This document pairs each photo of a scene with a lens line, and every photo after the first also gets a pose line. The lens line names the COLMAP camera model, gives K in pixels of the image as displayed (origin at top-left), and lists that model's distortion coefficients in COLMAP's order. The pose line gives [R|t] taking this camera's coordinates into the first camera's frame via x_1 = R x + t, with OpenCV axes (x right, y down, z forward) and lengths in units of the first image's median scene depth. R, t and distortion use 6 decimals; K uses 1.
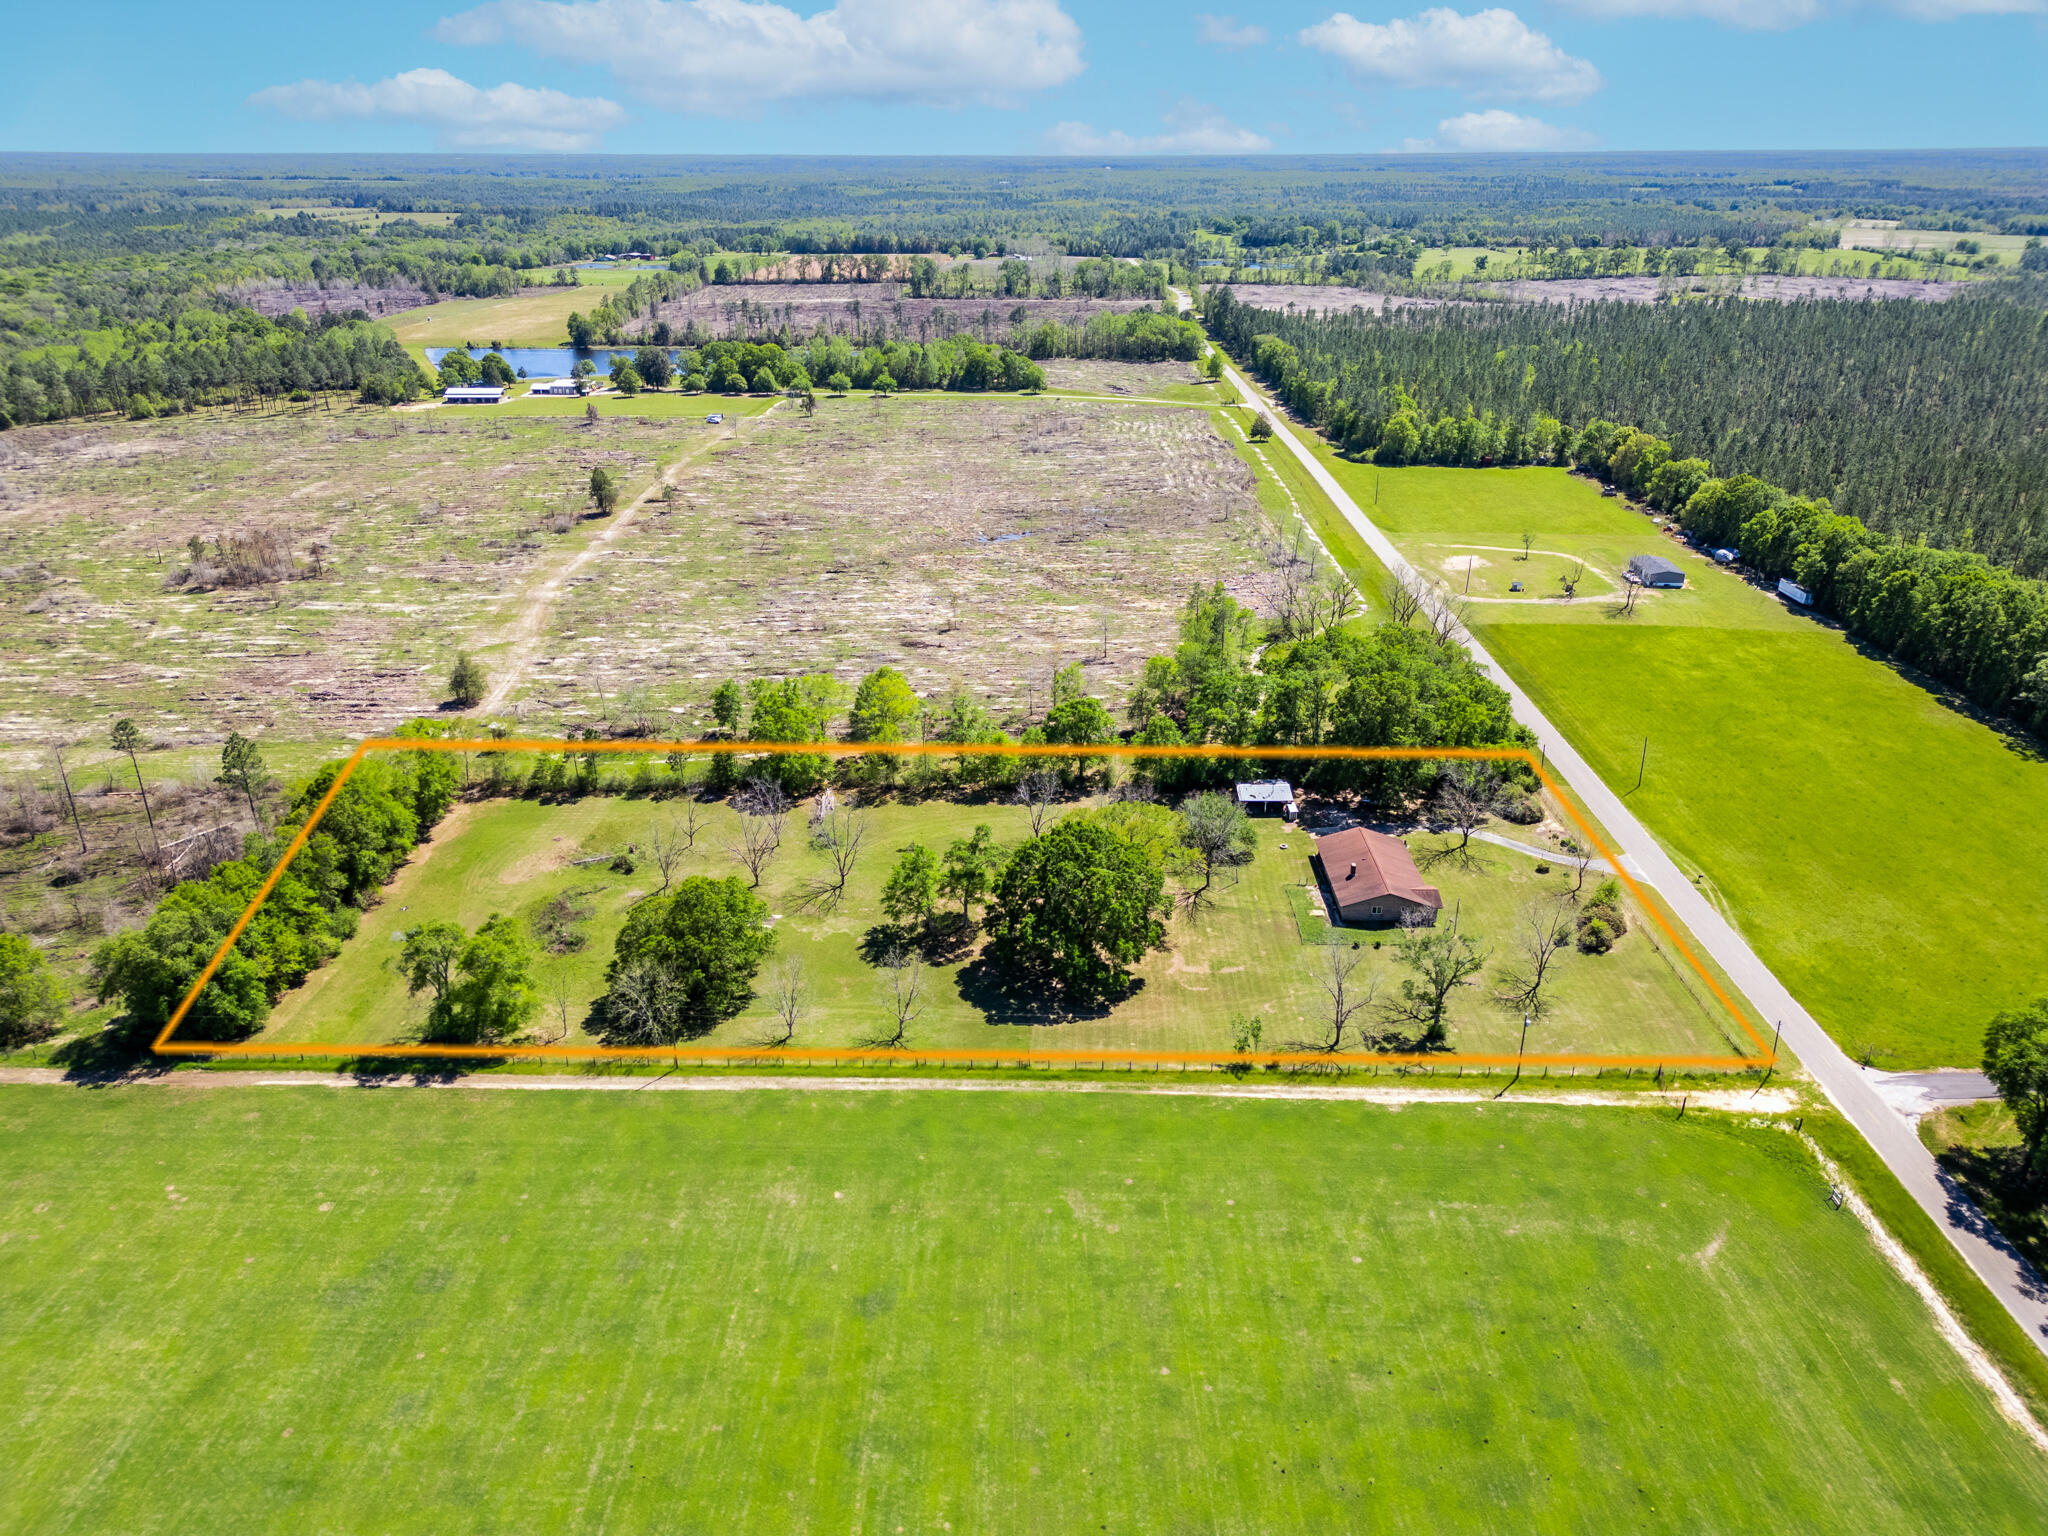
lens RADIAL K [[1432.3, 0, 1024.0], [0, 1432.3, 768.0], [0, 0, 1]] dist [0.067837, -0.059384]
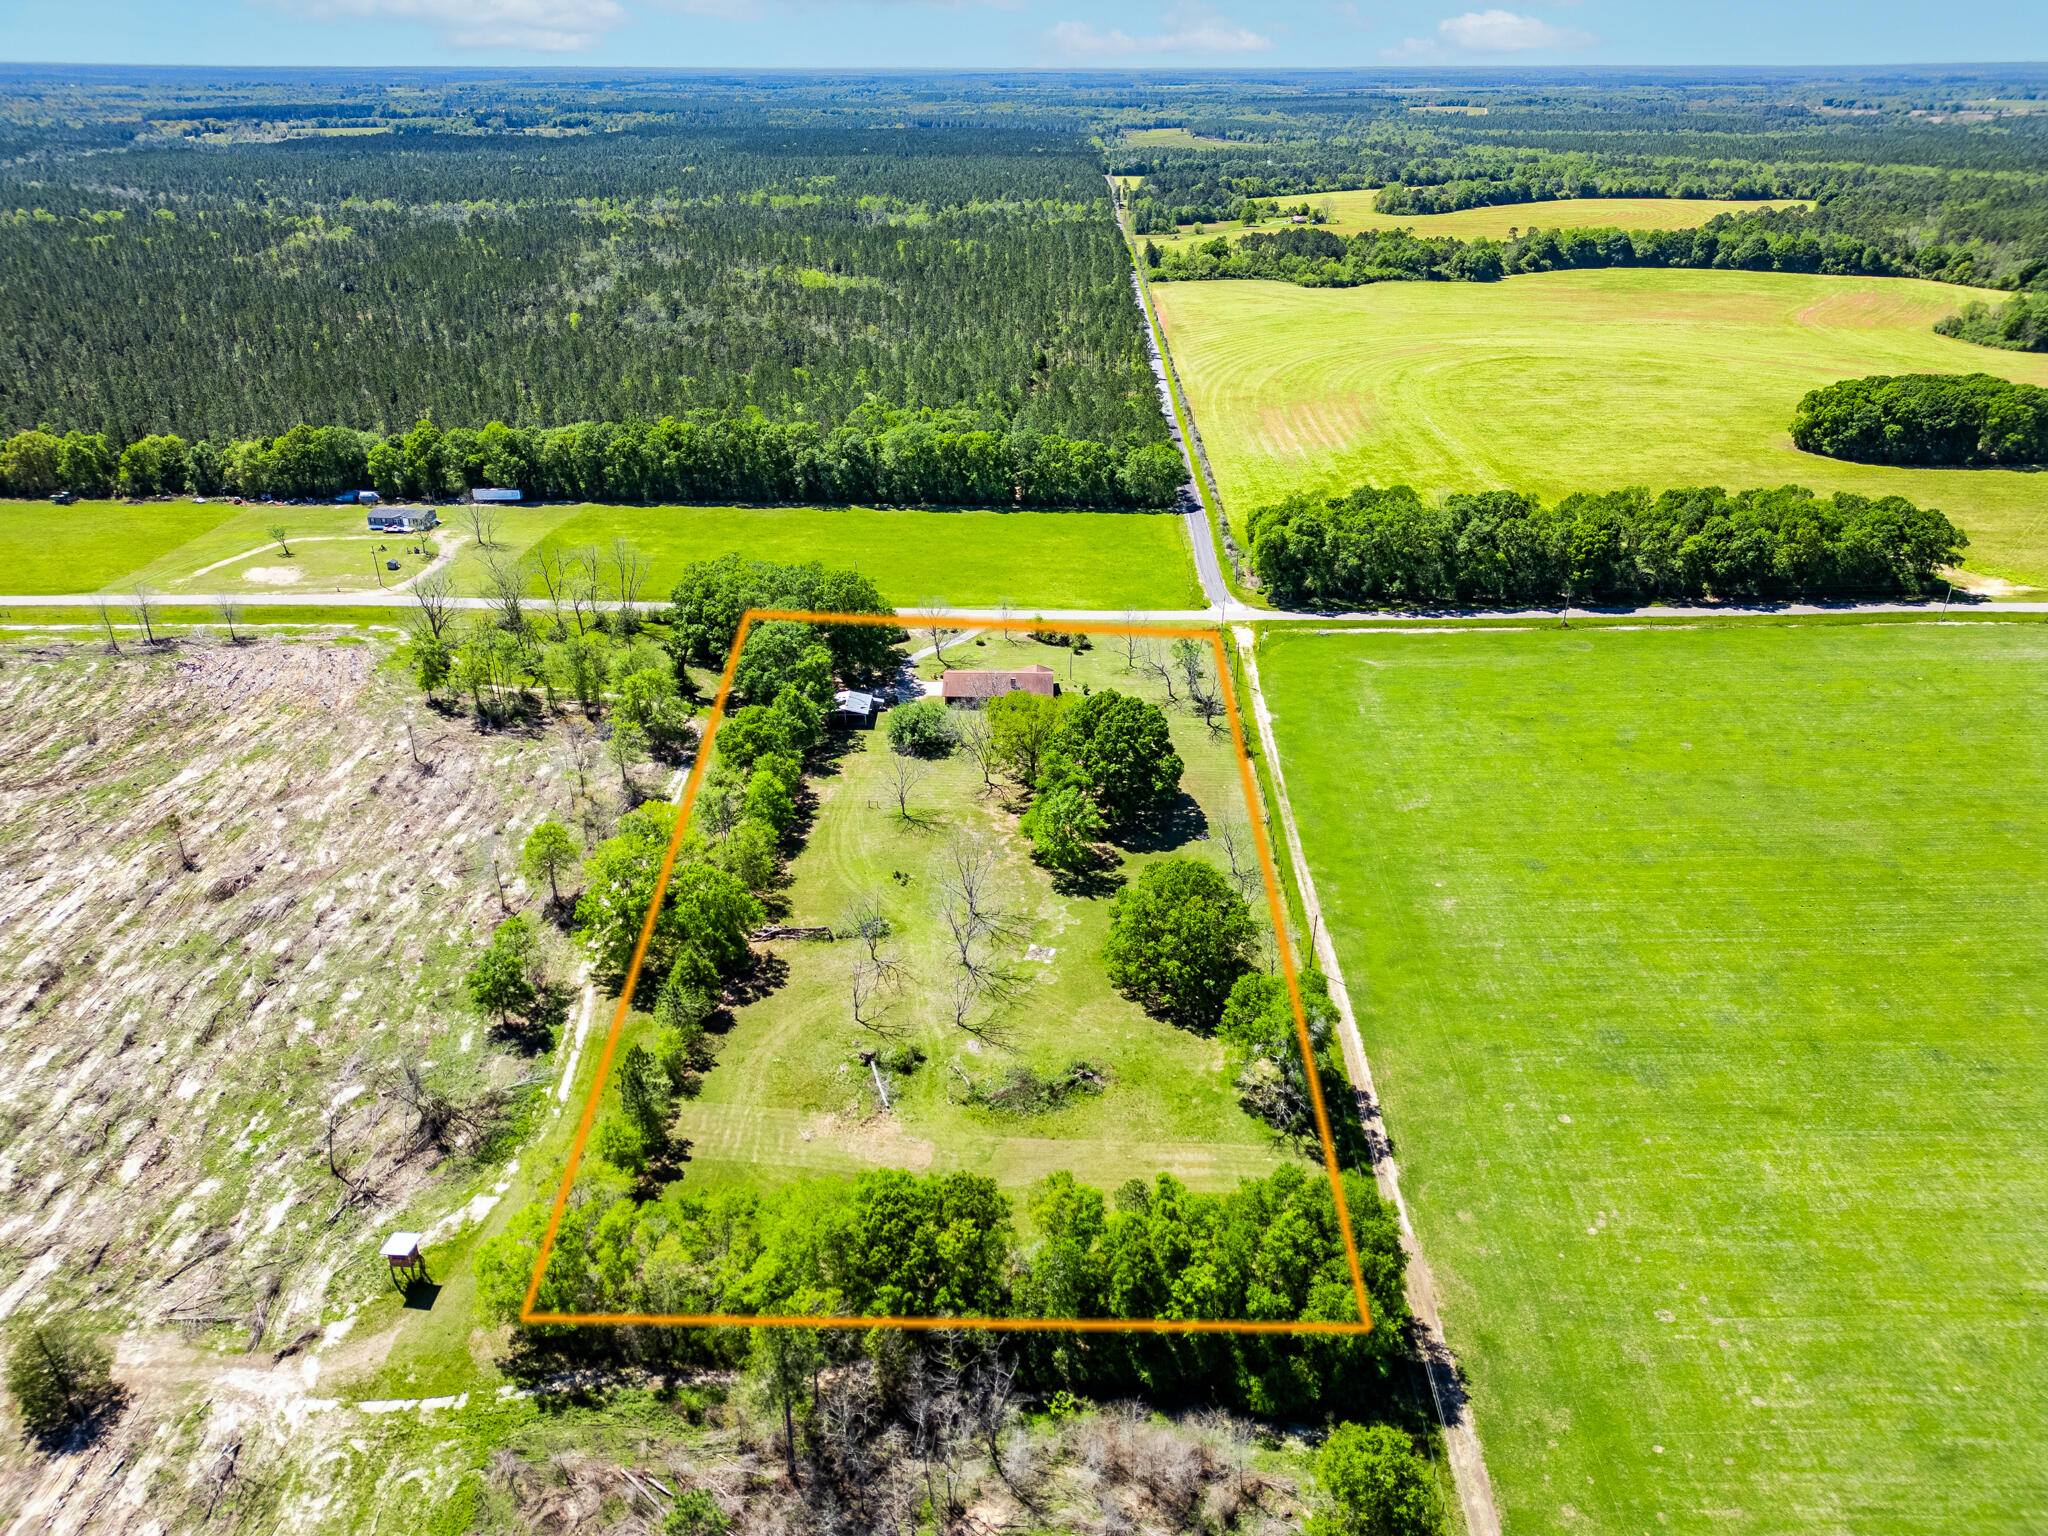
lens RADIAL K [[1432.3, 0, 1024.0], [0, 1432.3, 768.0], [0, 0, 1]] dist [0.067837, -0.059384]
pose [[0.000957, -0.438018, 0.898966, -1.055314], [0.394635, 0.826170, 0.402128, -0.415030], [-0.918838, 0.354378, 0.173647, 0.844051]]
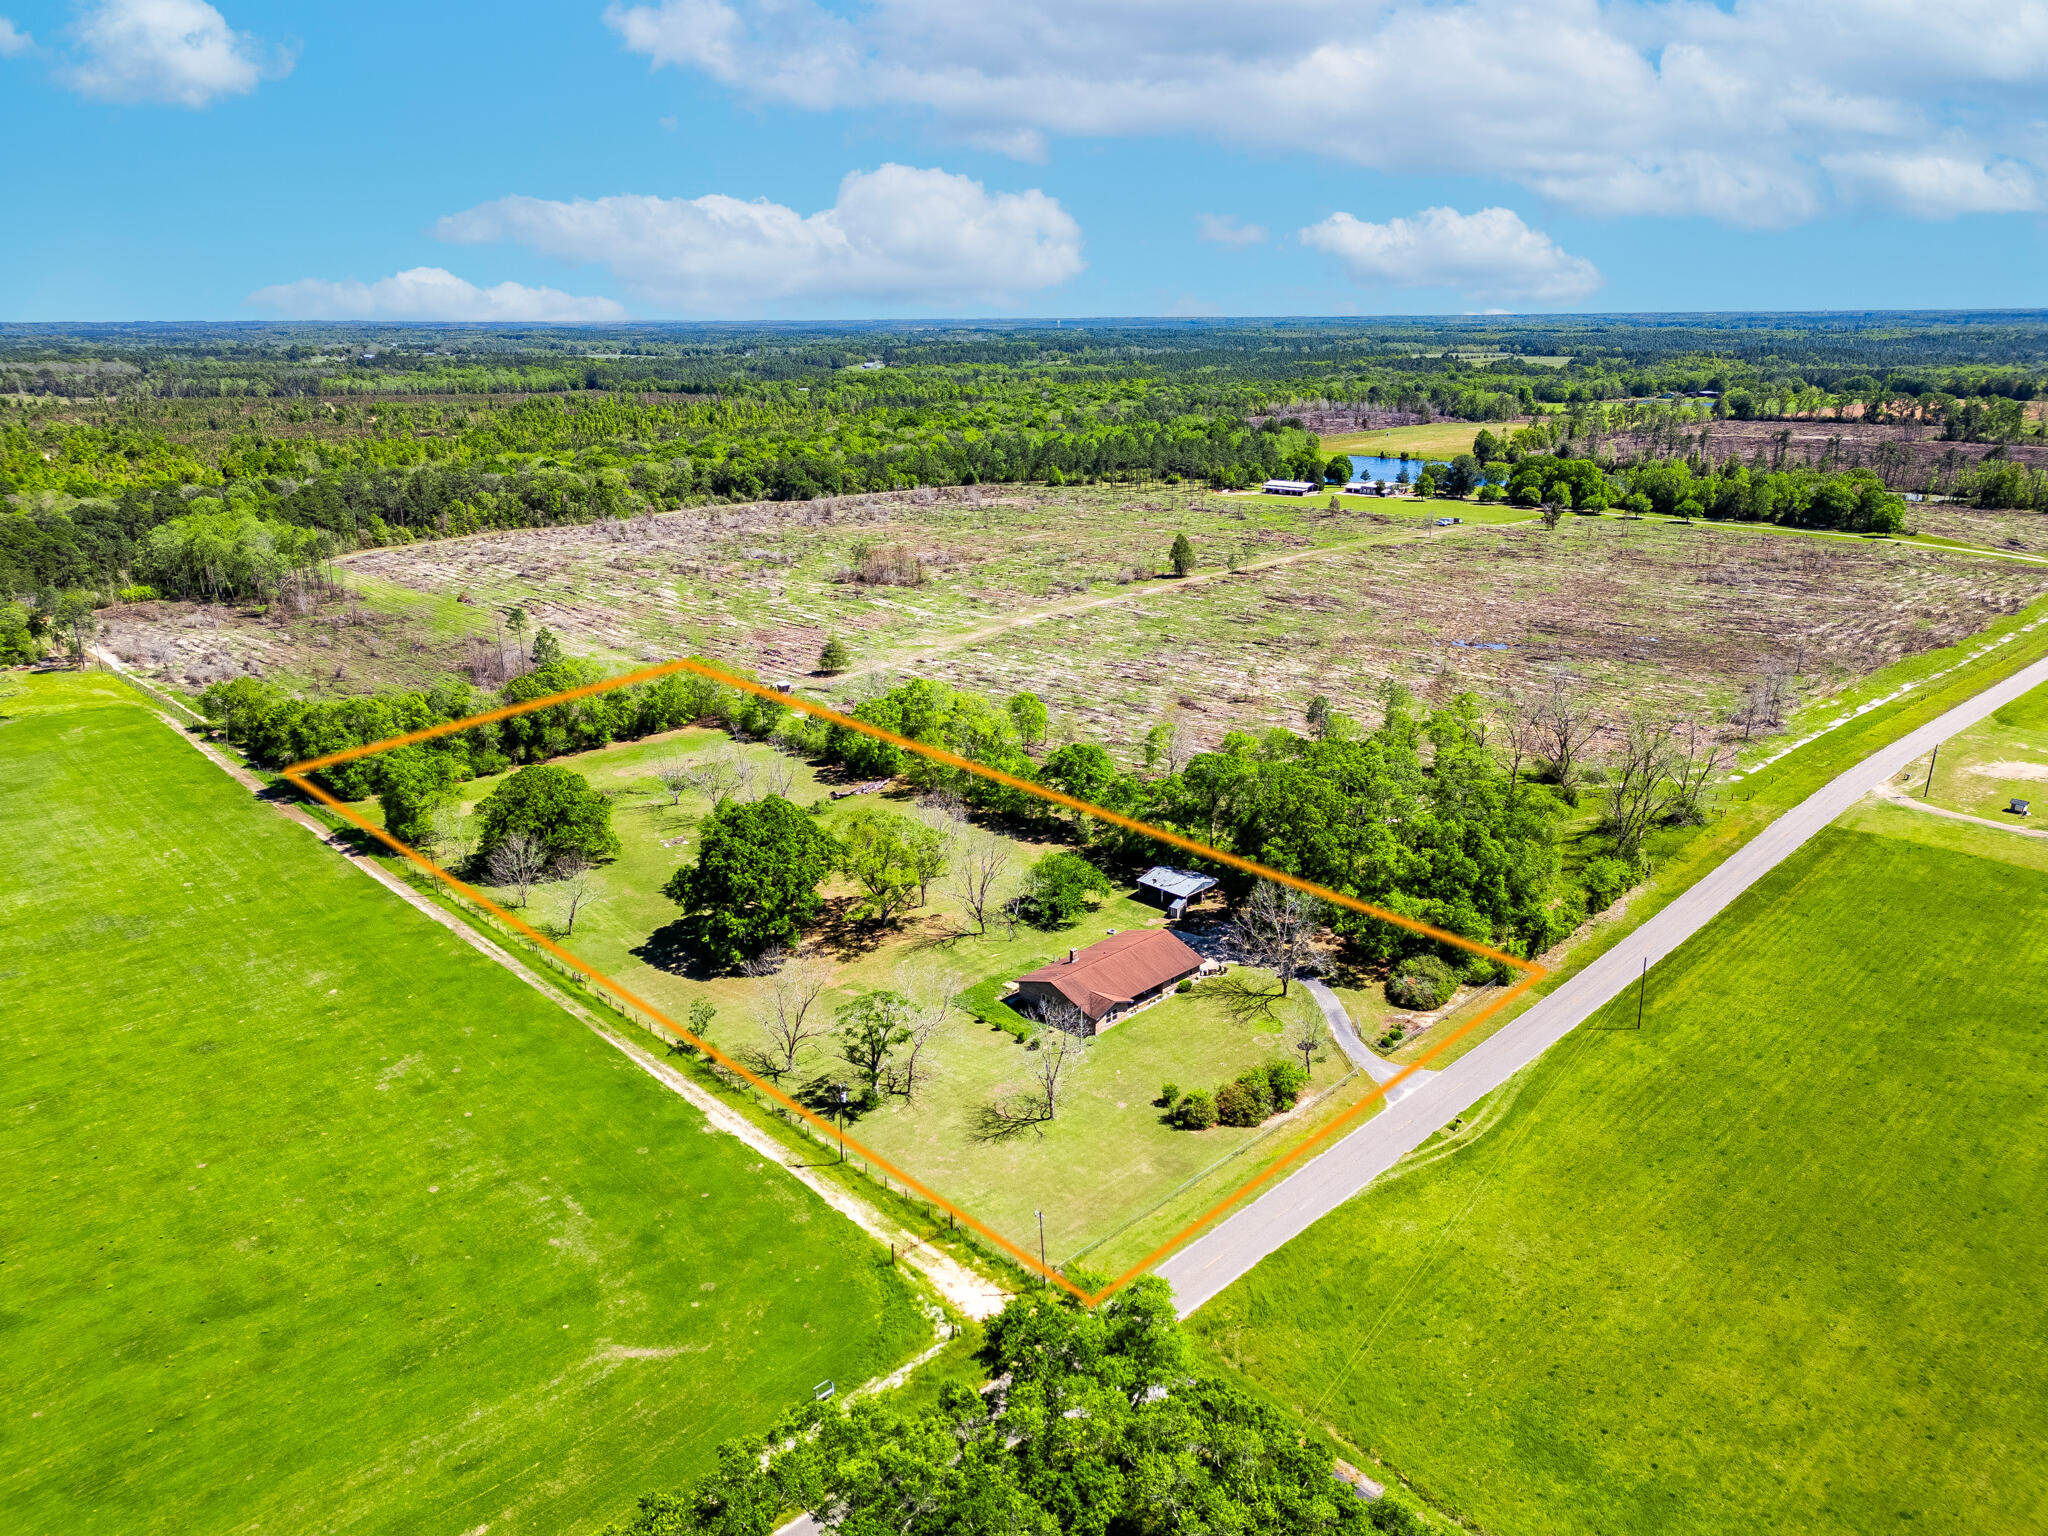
lens RADIAL K [[1432.3, 0, 1024.0], [0, 1432.3, 768.0], [0, 0, 1]] dist [0.067837, -0.059384]
pose [[0.707971, 0.211638, -0.673785, 0.813775], [-0.275671, 0.961174, 0.012250, -0.042783], [0.650217, 0.177070, 0.738826, 0.348923]]
